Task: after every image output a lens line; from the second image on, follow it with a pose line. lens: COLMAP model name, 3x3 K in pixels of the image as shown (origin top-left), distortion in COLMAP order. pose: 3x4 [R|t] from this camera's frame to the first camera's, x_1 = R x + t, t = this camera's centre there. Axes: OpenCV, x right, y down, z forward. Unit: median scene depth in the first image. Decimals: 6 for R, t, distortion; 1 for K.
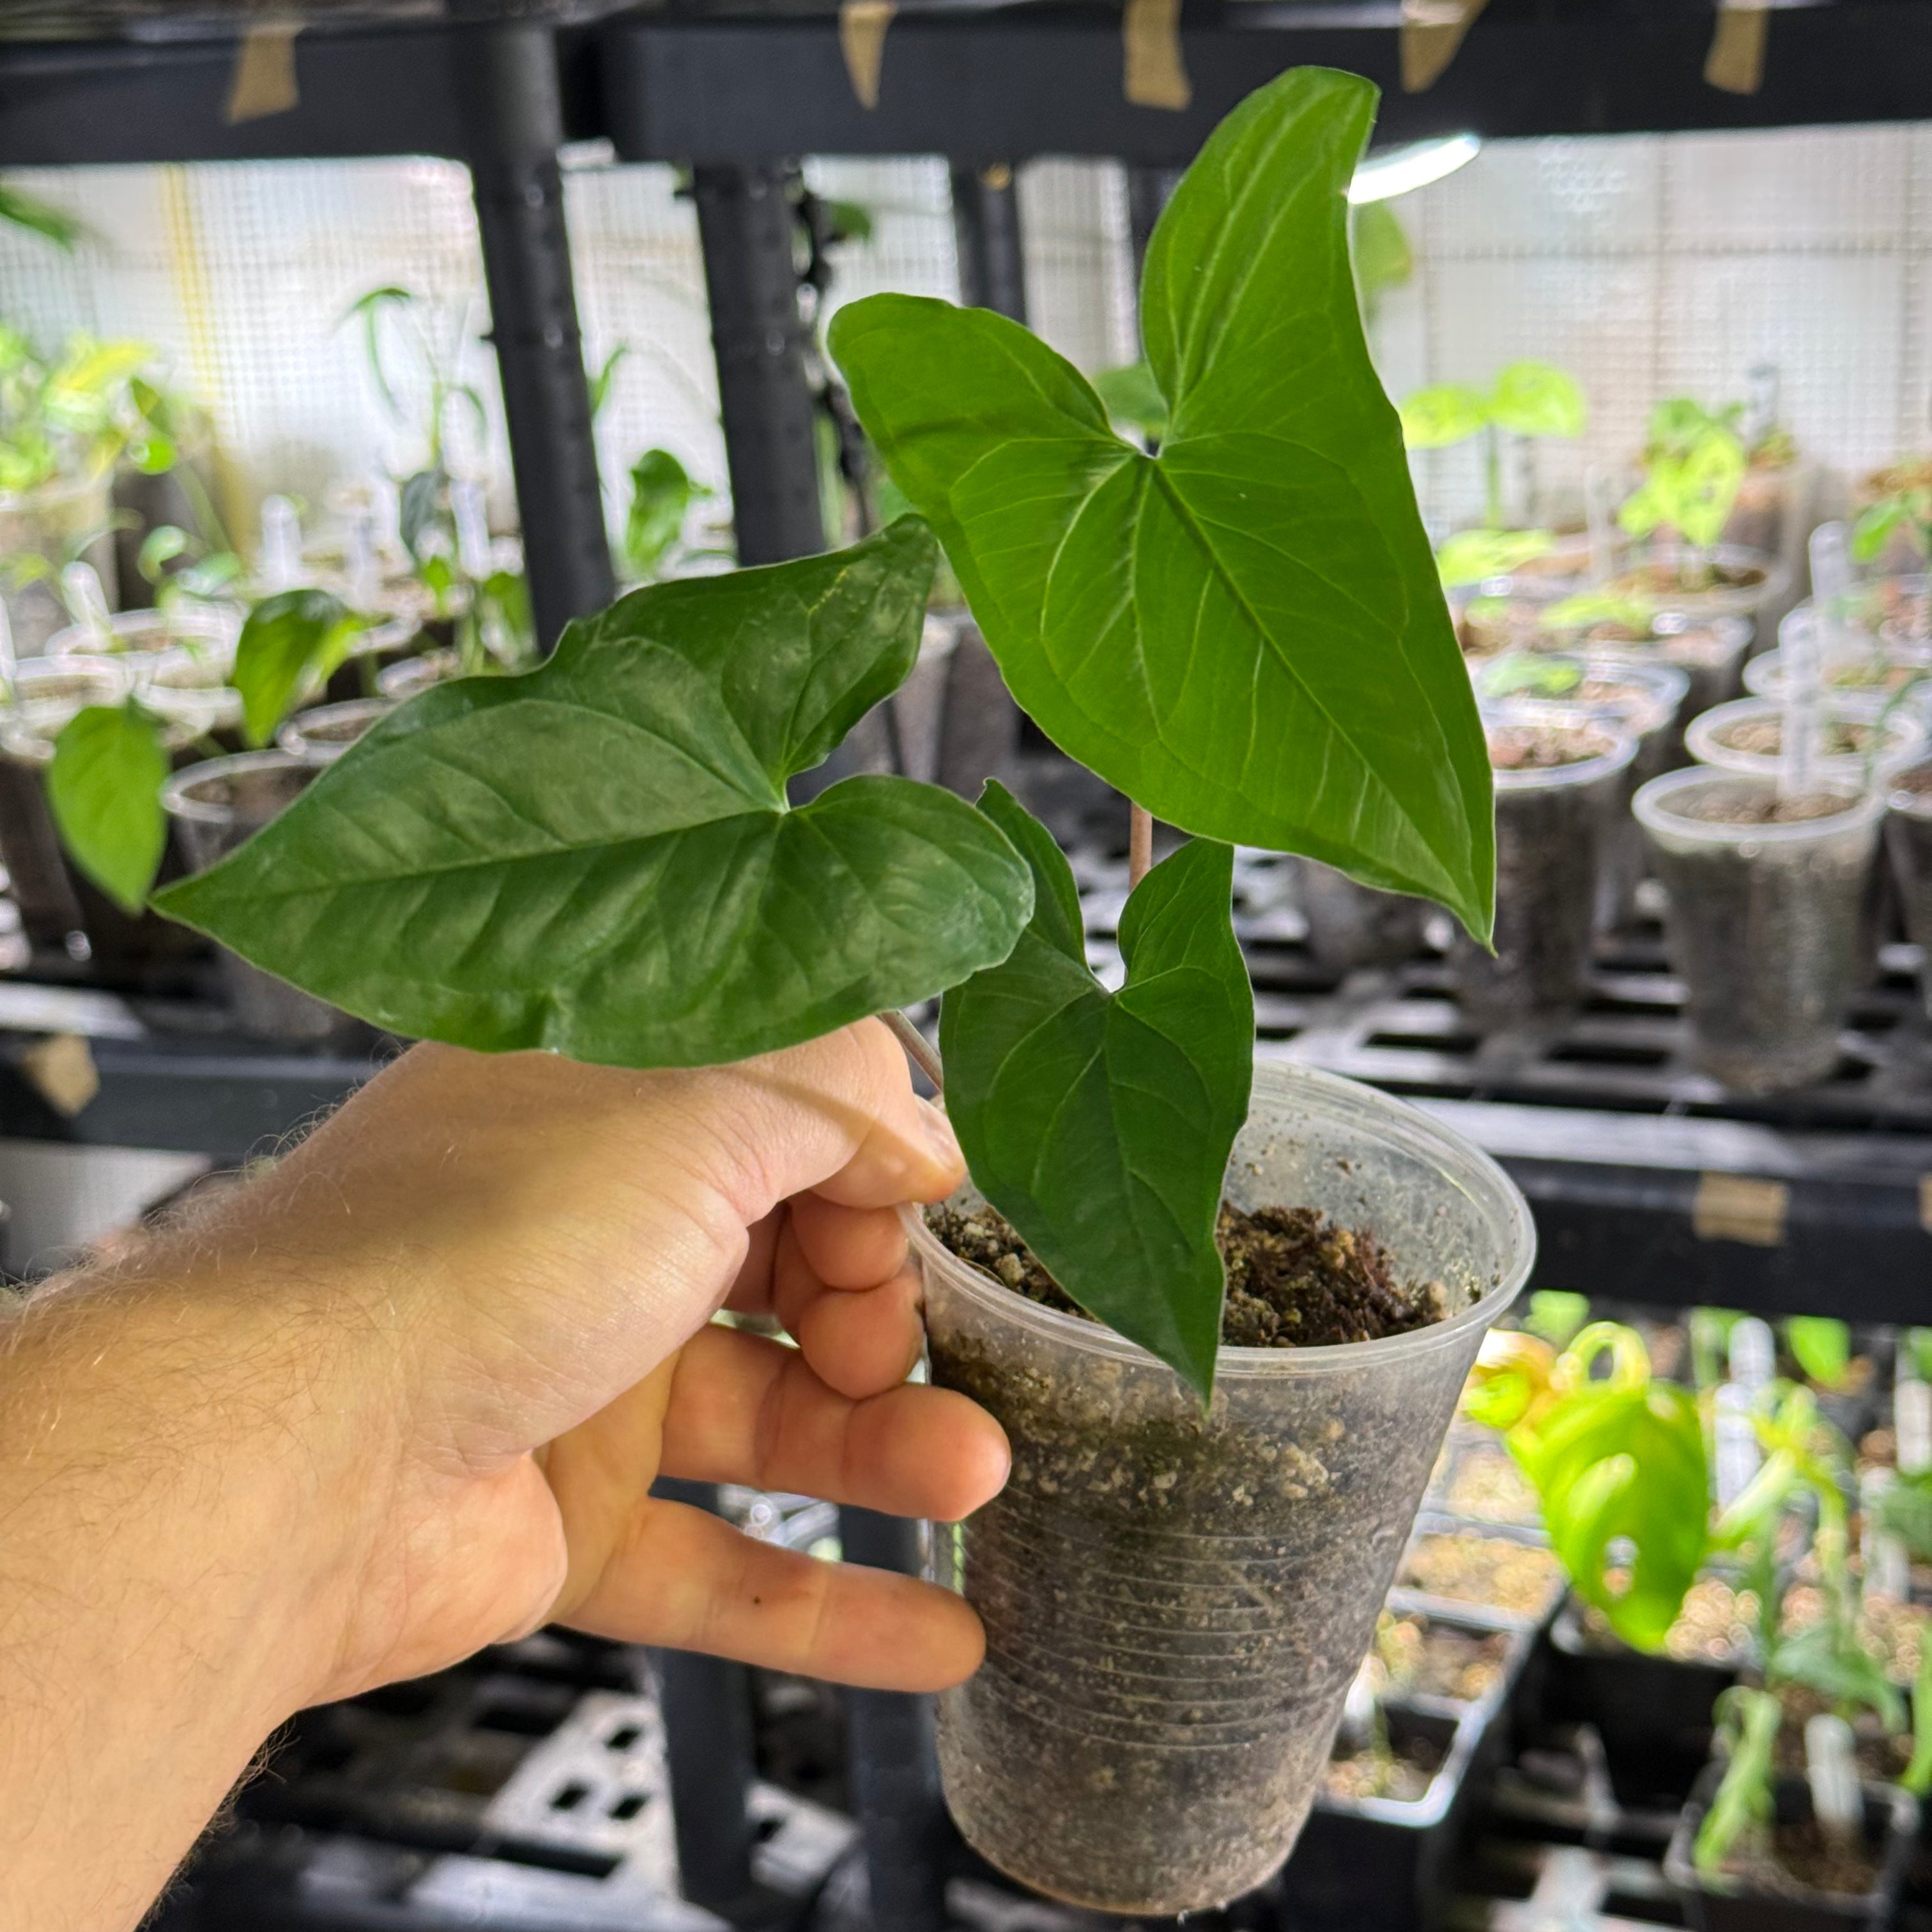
lens RADIAL K [[3648.8, 0, 995.1], [0, 3648.8, 965.0], [0, 0, 1]] dist [0.125876, 0.000000]
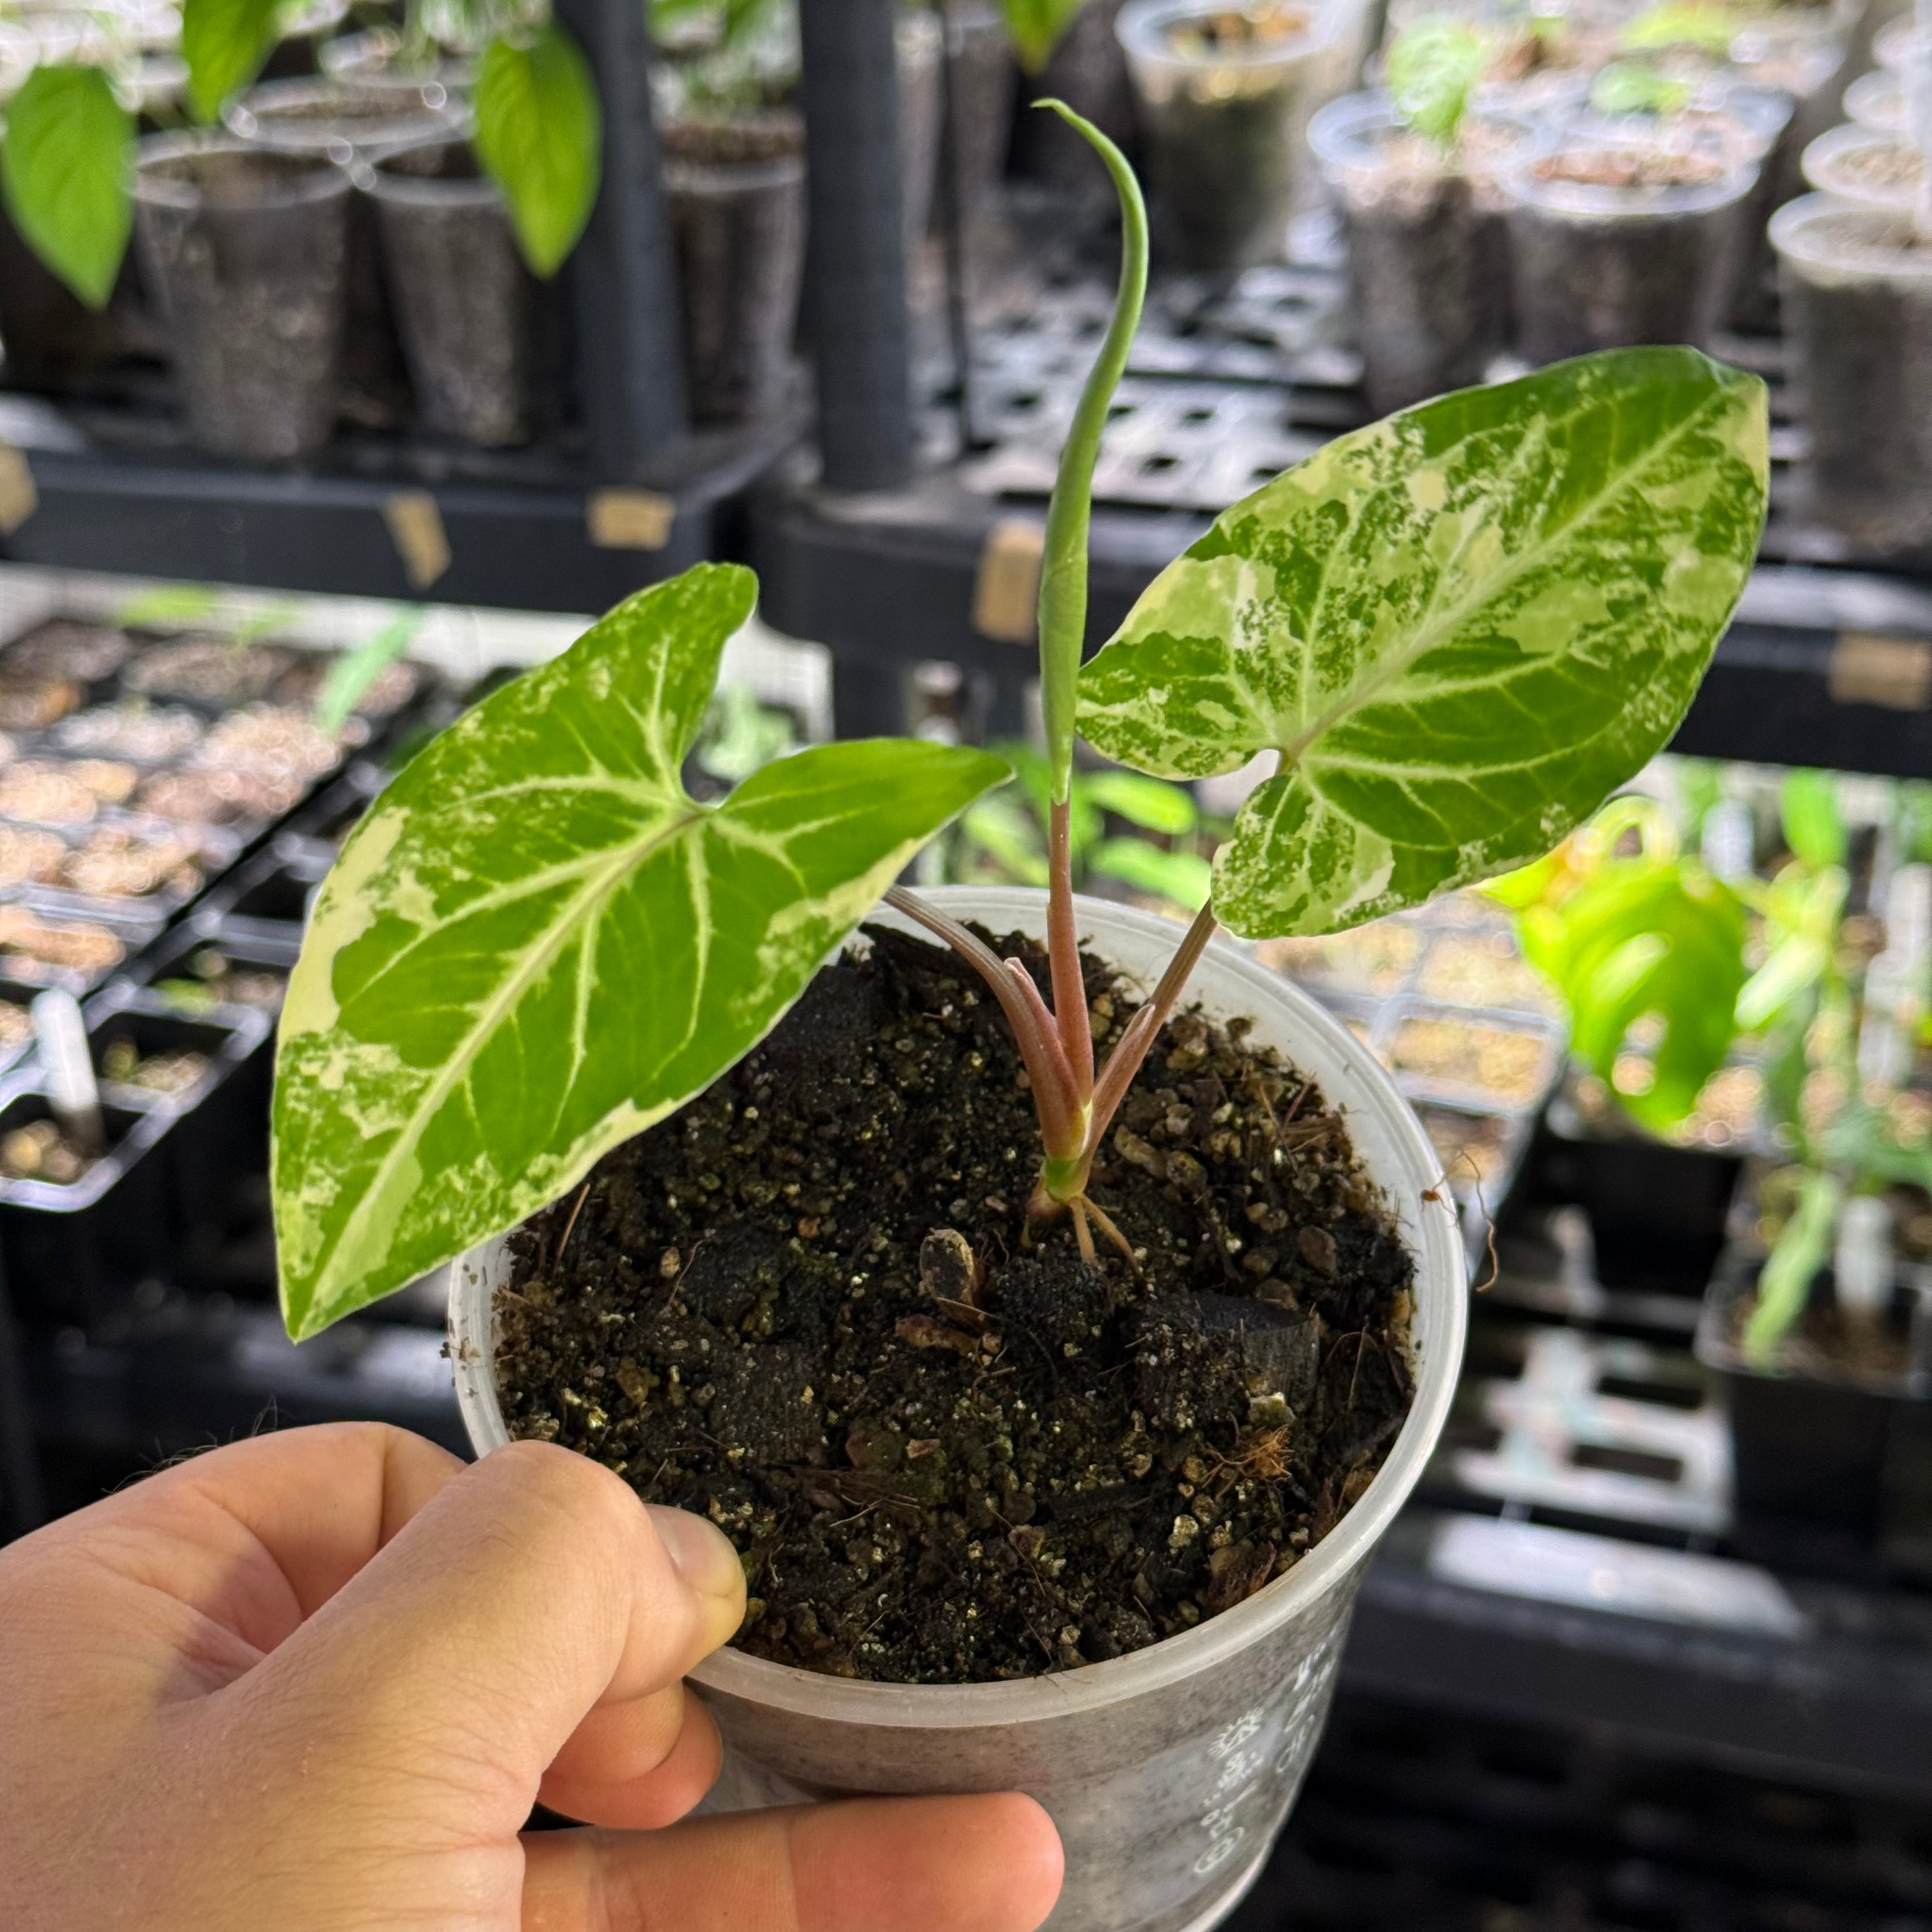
lens RADIAL K [[3648.8, 0, 930.0], [0, 3648.8, 972.6], [0, 0, 1]] dist [0.125876, 0.000000]
pose [[0.996056, 0.017354, 0.087018, -0.099209], [-0.028821, 0.990789, 0.132315, 0.020938], [-0.083920, -0.134301, 0.987381, 0.064368]]
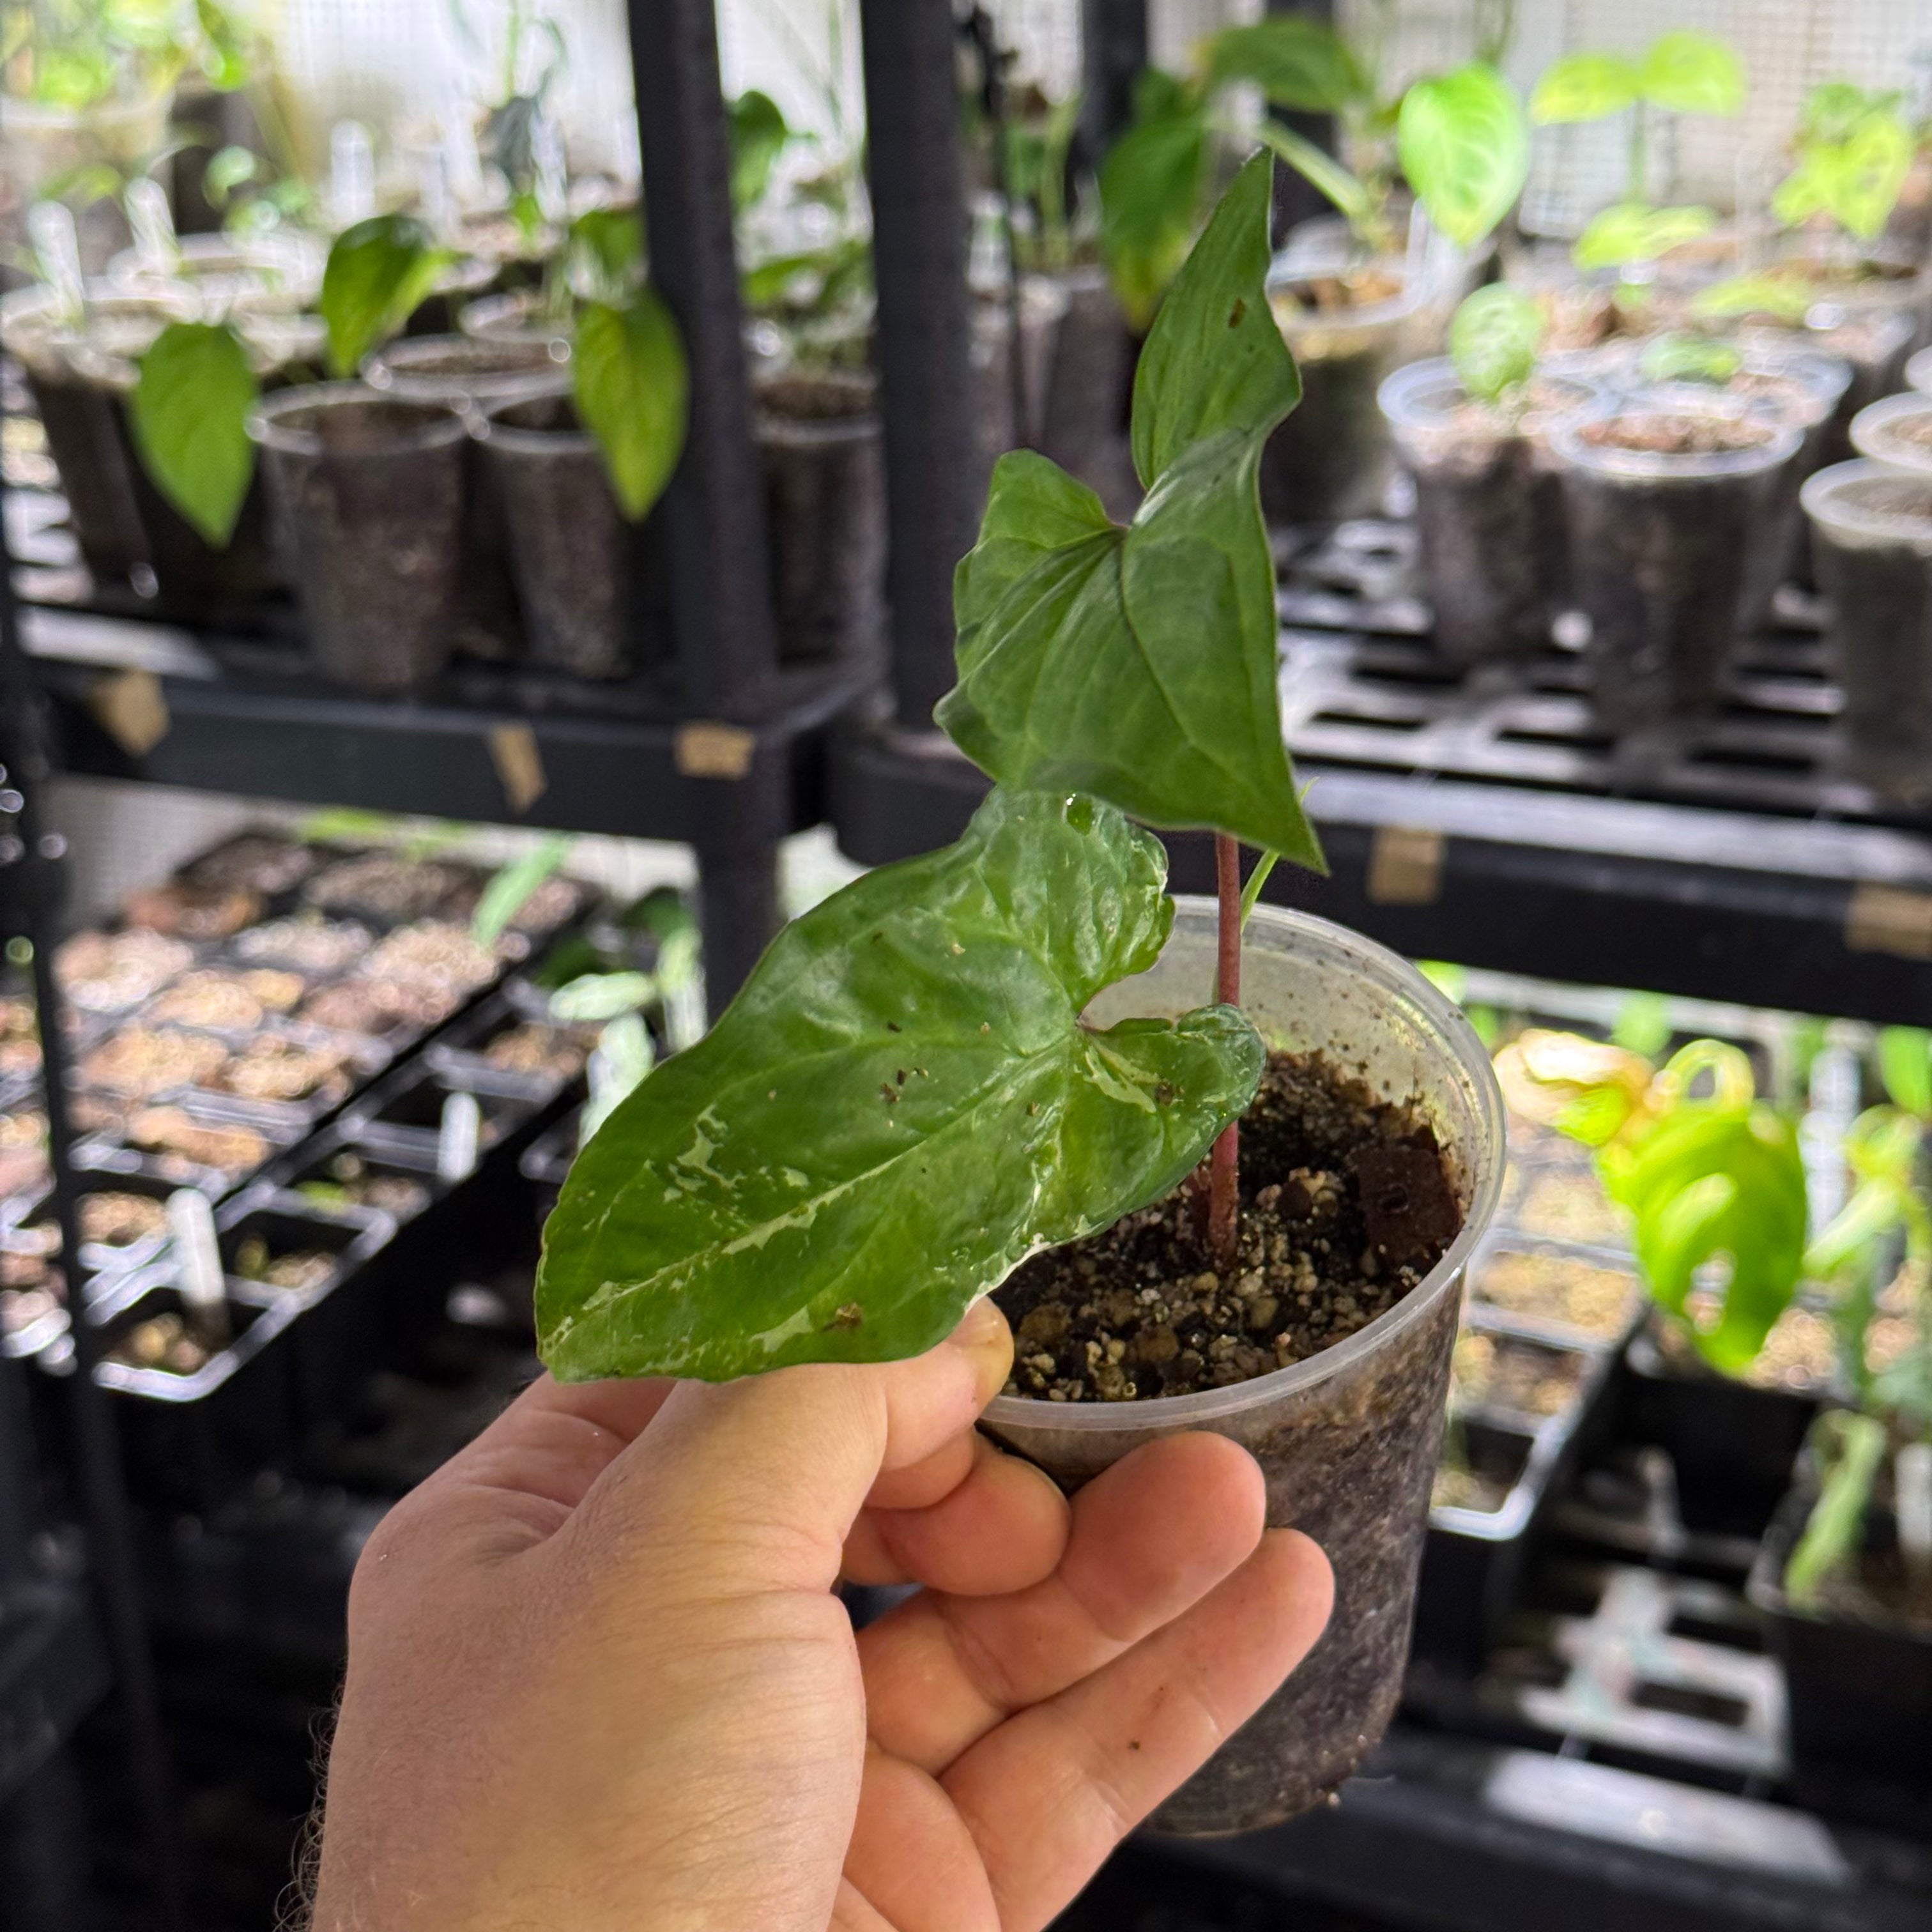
lens RADIAL K [[3648.8, 0, 962.7], [0, 3648.8, 961.9], [0, 0, 1]] dist [0.125876, 0.000000]
pose [[0.998925, 0.045644, 0.008053, -0.039910], [-0.046100, 0.996432, 0.070701, 0.016782], [-0.004797, -0.070996, 0.997465, 0.032241]]
